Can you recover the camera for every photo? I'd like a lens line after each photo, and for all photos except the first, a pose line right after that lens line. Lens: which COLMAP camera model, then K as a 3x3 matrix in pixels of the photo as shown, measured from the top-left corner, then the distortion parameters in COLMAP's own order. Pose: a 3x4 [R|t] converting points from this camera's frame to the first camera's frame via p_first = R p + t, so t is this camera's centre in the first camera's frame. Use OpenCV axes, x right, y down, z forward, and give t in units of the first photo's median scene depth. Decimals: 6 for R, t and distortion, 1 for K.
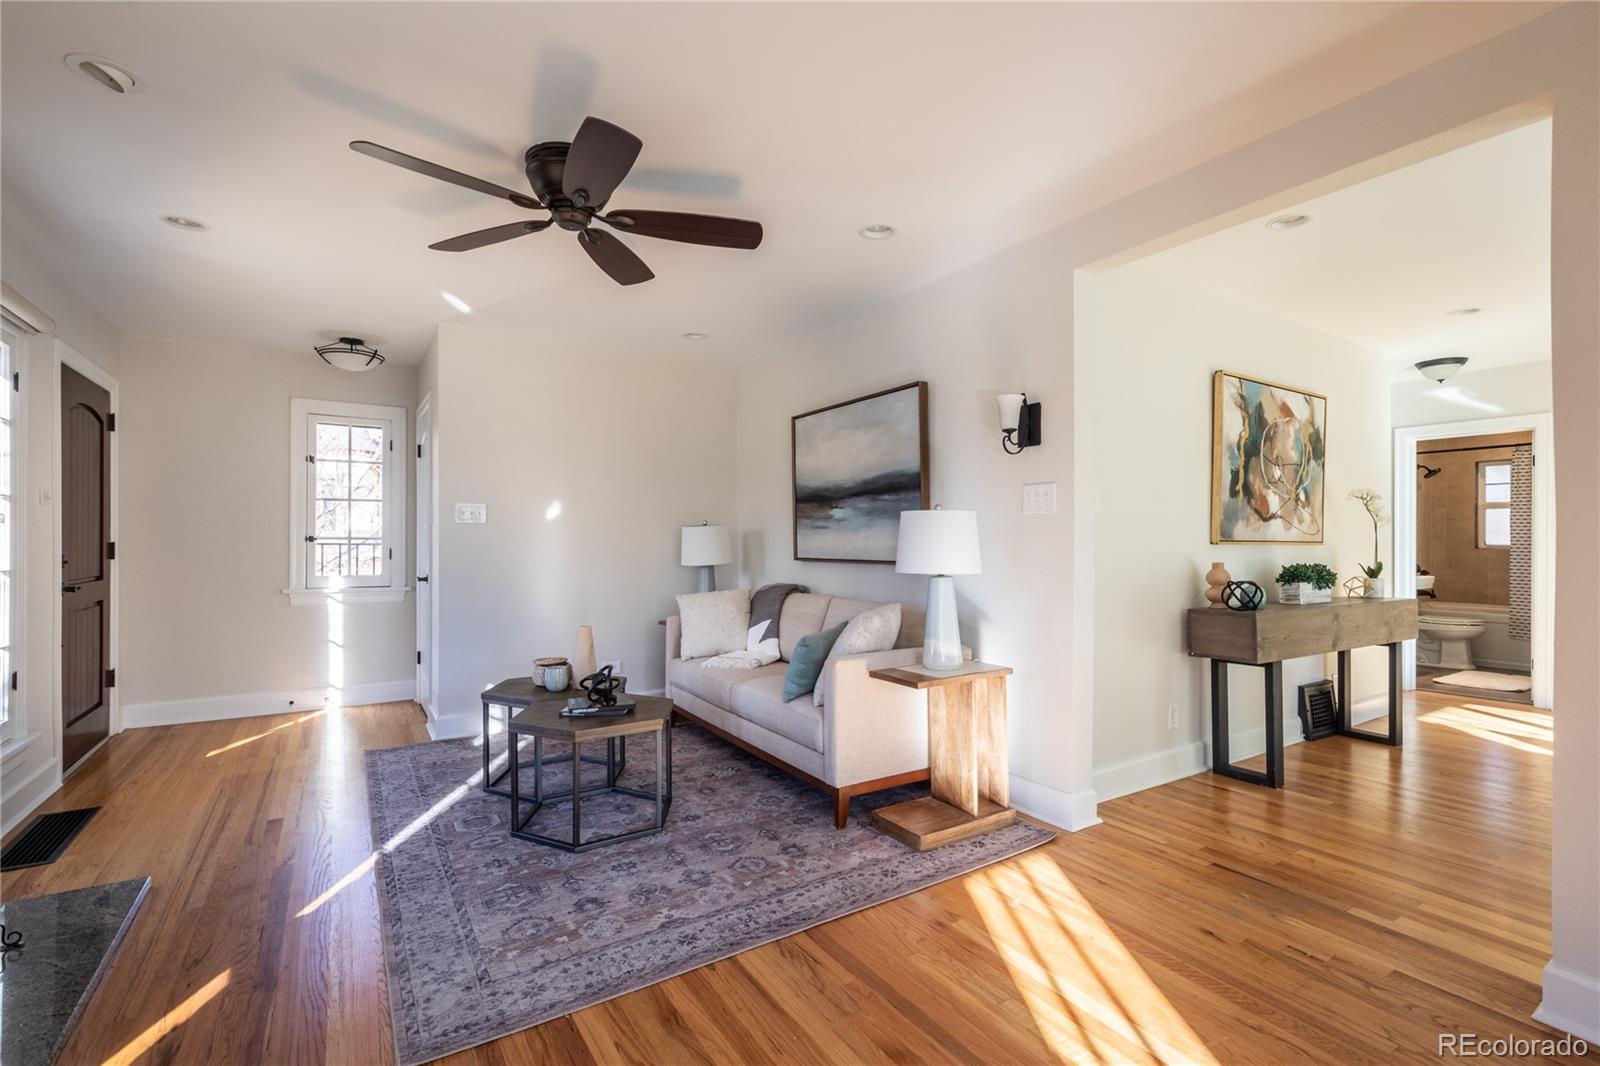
lens RADIAL K [[720.1, 0, 802.2], [0, 720.1, 541.6], [0, 0, 1]] dist [0.005100, -0.002217]
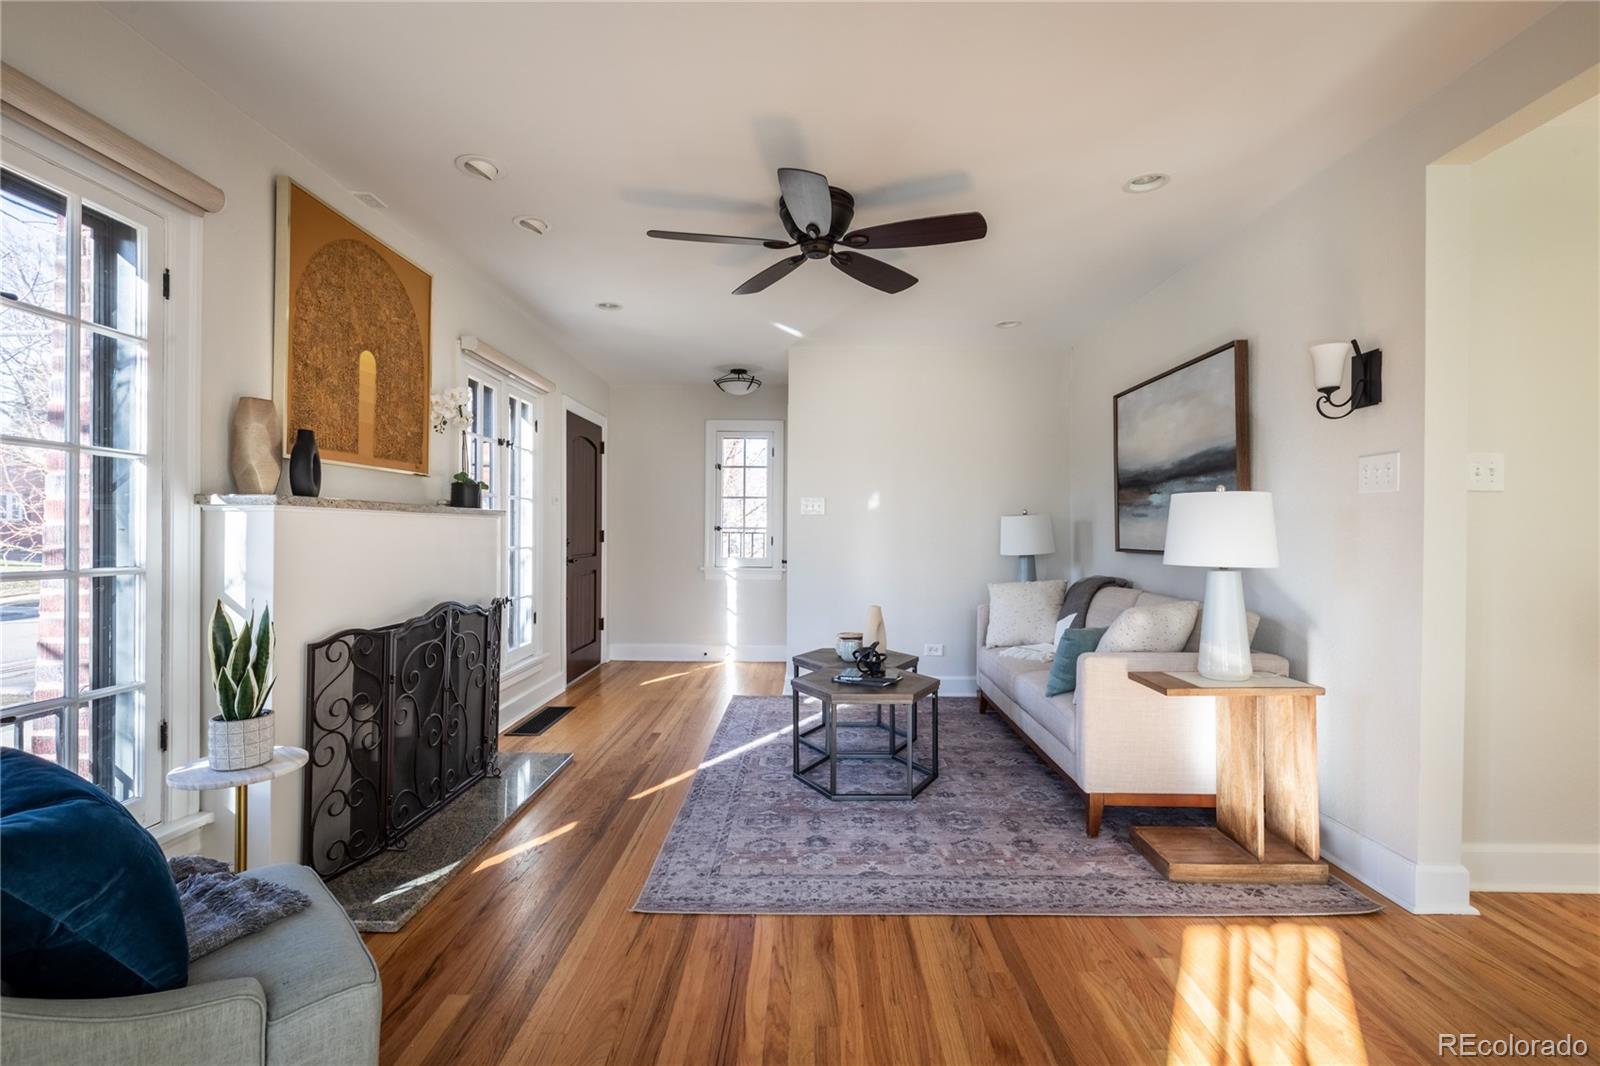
lens RADIAL K [[720.1, 0, 800.8], [0, 720.1, 533.1], [0, 0, 1]] dist [0.005100, -0.002217]
pose [[0.835896, 0.003608, -0.548876, 0.243901], [-0.005040, 0.999987, -0.001103, 0.008674], [0.548865, 0.003688, 0.835903, 0.015545]]
